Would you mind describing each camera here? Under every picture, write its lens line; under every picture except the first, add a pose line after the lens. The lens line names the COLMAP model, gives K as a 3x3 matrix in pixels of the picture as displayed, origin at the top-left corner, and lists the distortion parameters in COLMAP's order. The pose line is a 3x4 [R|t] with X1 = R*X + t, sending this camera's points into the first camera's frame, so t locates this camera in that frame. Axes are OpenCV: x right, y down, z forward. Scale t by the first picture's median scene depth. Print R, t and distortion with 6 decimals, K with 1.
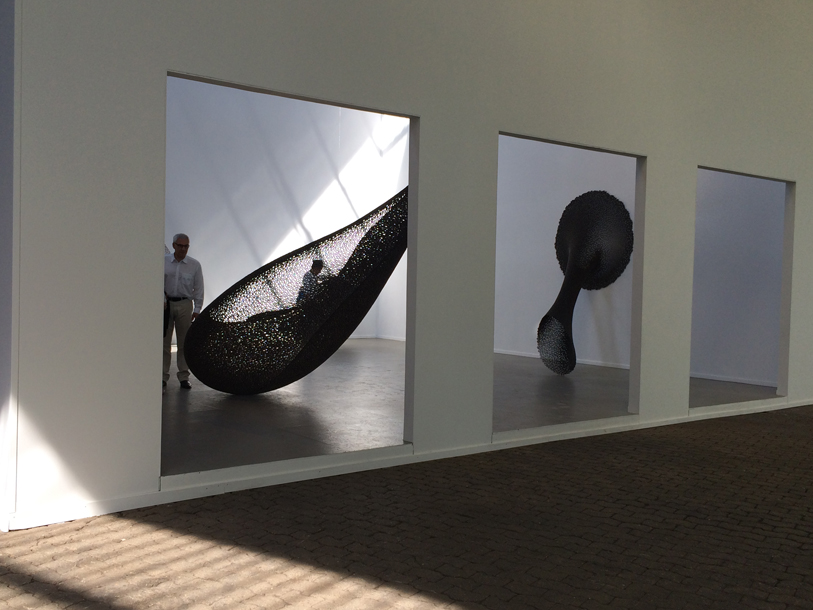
lens RADIAL K [[817.5, 0, 403.4], [0, 817.5, 300.1], [0, 0, 1]] dist [0.064052, 0.000000]
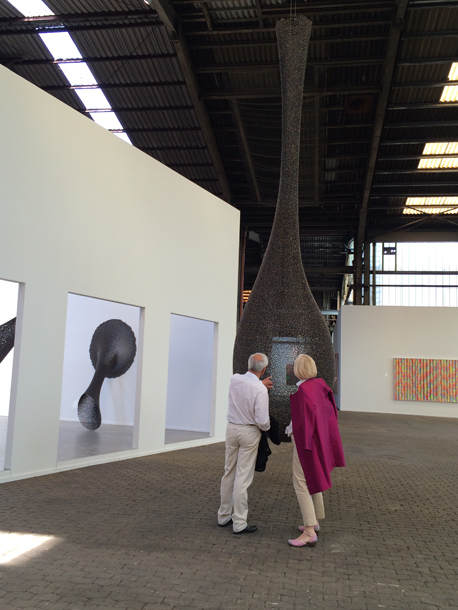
lens RADIAL K [[564.9, 0, 229.6], [0, 564.9, 302.5], [0, 0, 1]] dist [0.027155, 0.000000]
pose [[0.903958, 0.060082, 0.423380, -0.057640], [0.001392, 0.989662, -0.143414, 0.000195], [-0.427619, 0.130230, 0.894529, -0.177724]]
